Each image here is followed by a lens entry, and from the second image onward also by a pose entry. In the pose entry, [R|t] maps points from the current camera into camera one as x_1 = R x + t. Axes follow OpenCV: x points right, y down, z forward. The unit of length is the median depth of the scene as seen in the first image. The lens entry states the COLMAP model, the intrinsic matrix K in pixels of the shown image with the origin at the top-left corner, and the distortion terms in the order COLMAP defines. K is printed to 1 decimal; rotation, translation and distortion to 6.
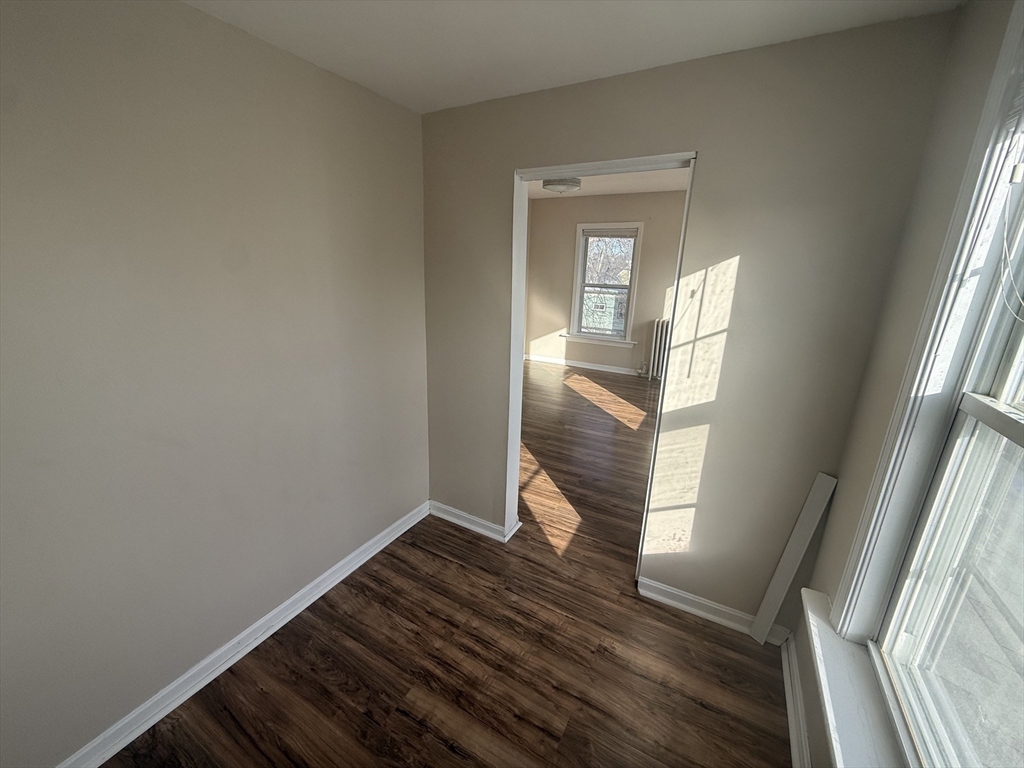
lens RADIAL K [[405.4, 0, 509.5], [0, 405.4, 384.3], [0, 0, 1]] dist [0.000953, -0.000073]
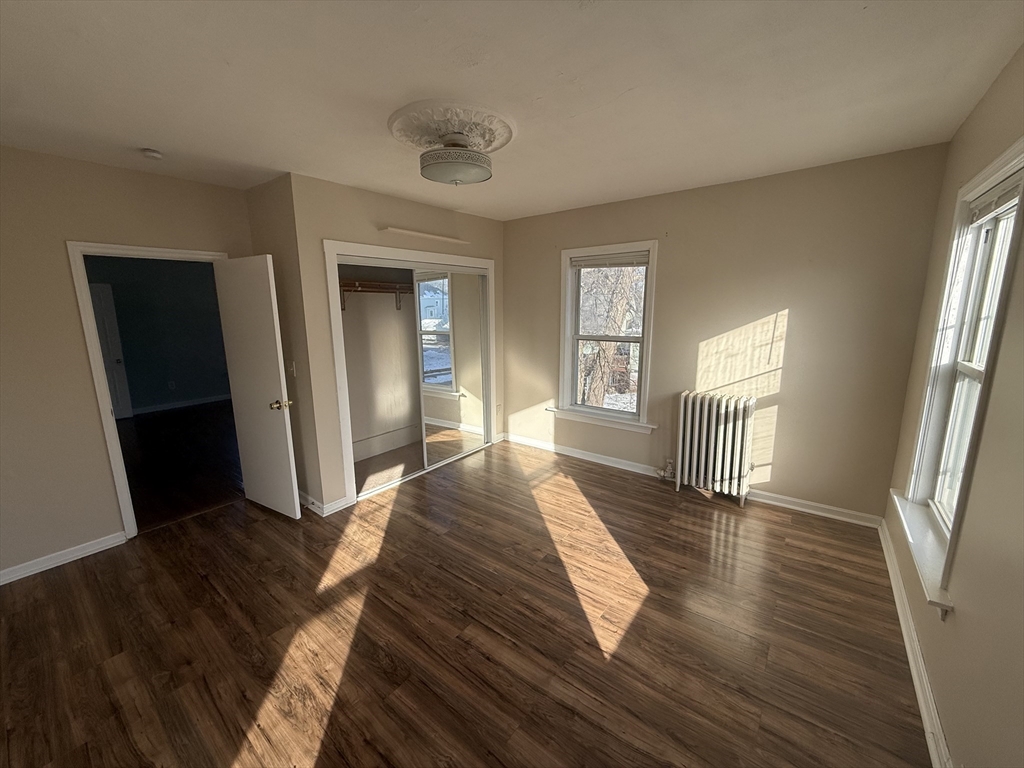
lens RADIAL K [[405.4, 0, 507.5], [0, 405.4, 384.6], [0, 0, 1]] dist [0.000953, -0.000073]
pose [[0.987396, -0.003452, -0.158232, 0.618526], [-0.012176, 0.995142, -0.097693, -0.342651], [0.157801, 0.098389, 0.982557, 1.122459]]
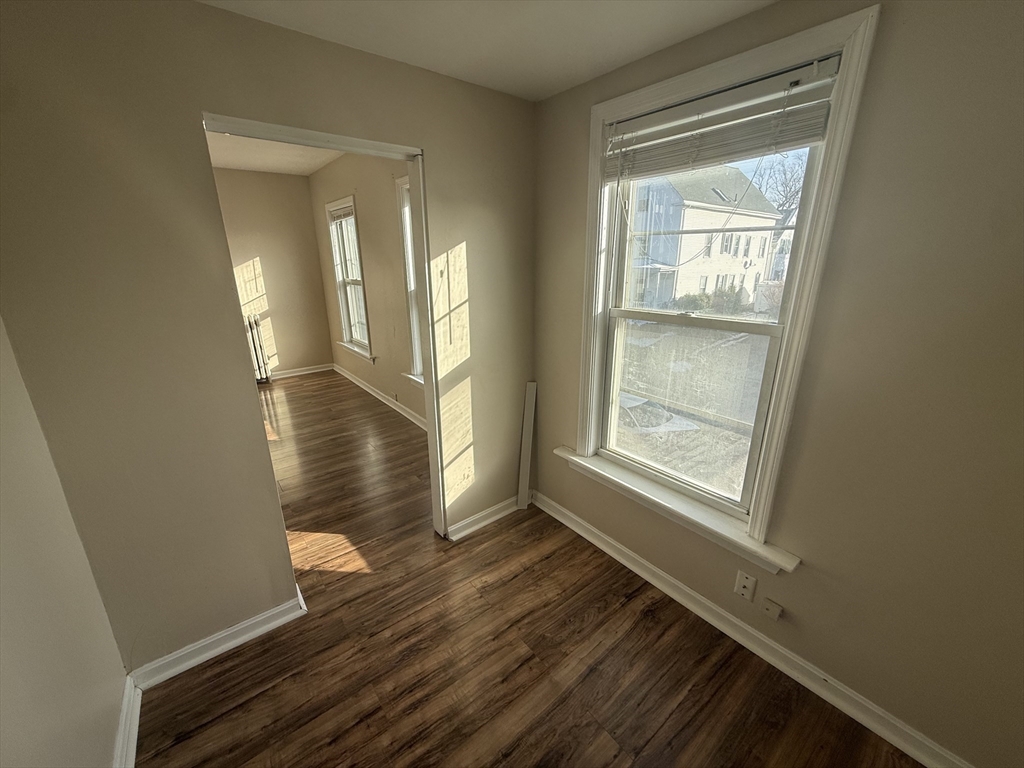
lens RADIAL K [[405.4, 0, 511.1], [0, 405.4, 383.6], [0, 0, 1]] dist [0.000953, -0.000073]
pose [[0.381492, -0.292630, 0.876830, -0.538764], [0.272395, 0.942037, 0.195877, -0.087144], [-0.883326, 0.164118, 0.439091, 0.316783]]
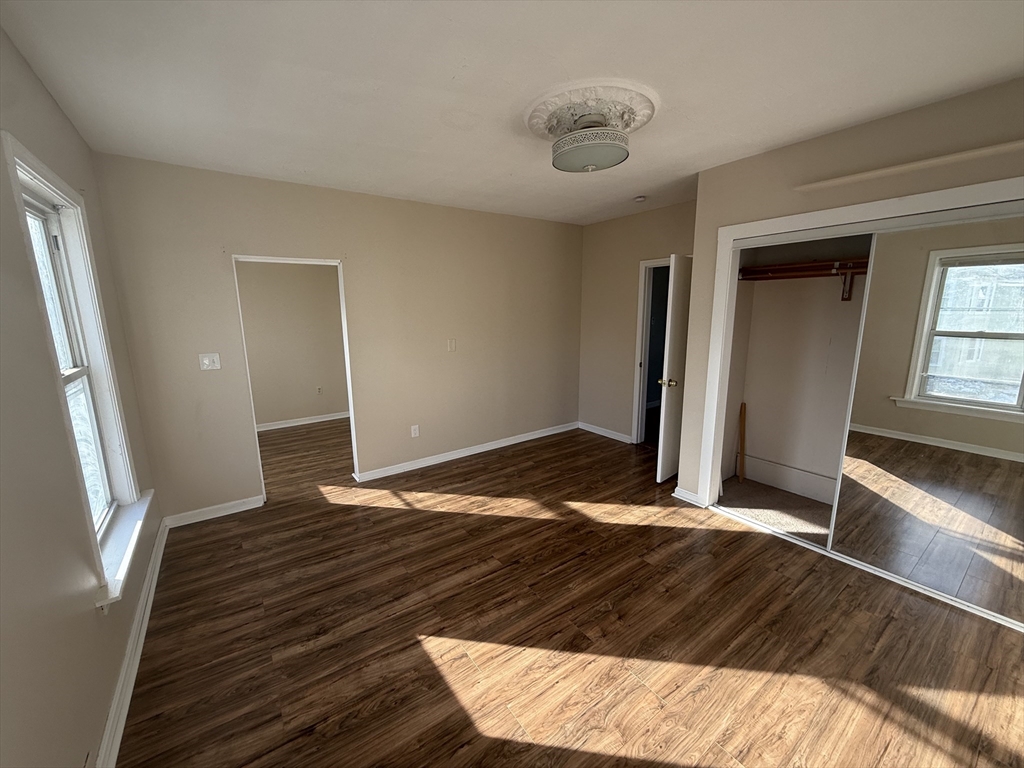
lens RADIAL K [[405.4, 0, 511.7], [0, 405.4, 386.1], [0, 0, 1]] dist [0.000953, -0.000073]
pose [[-0.423458, 0.156087, -0.892368, 1.478880], [-0.254343, 0.924941, 0.282478, -0.751131], [0.869478, 0.346586, -0.351974, 2.636662]]
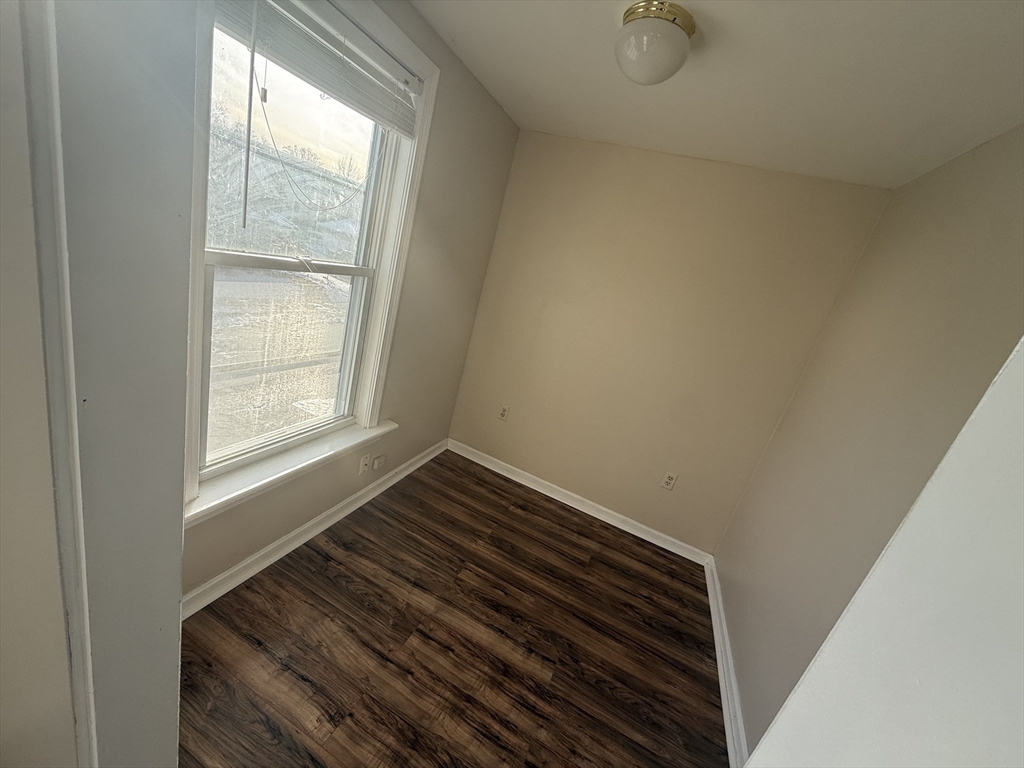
lens RADIAL K [[405.4, 0, 505.6], [0, 405.4, 384.2], [0, 0, 1]] dist [0.000953, -0.000073]
pose [[-0.956317, -0.226715, -0.184546, 0.196839], [-0.291329, 0.791324, 0.537525, -0.316772], [0.024170, 0.567809, -0.822806, 1.208515]]
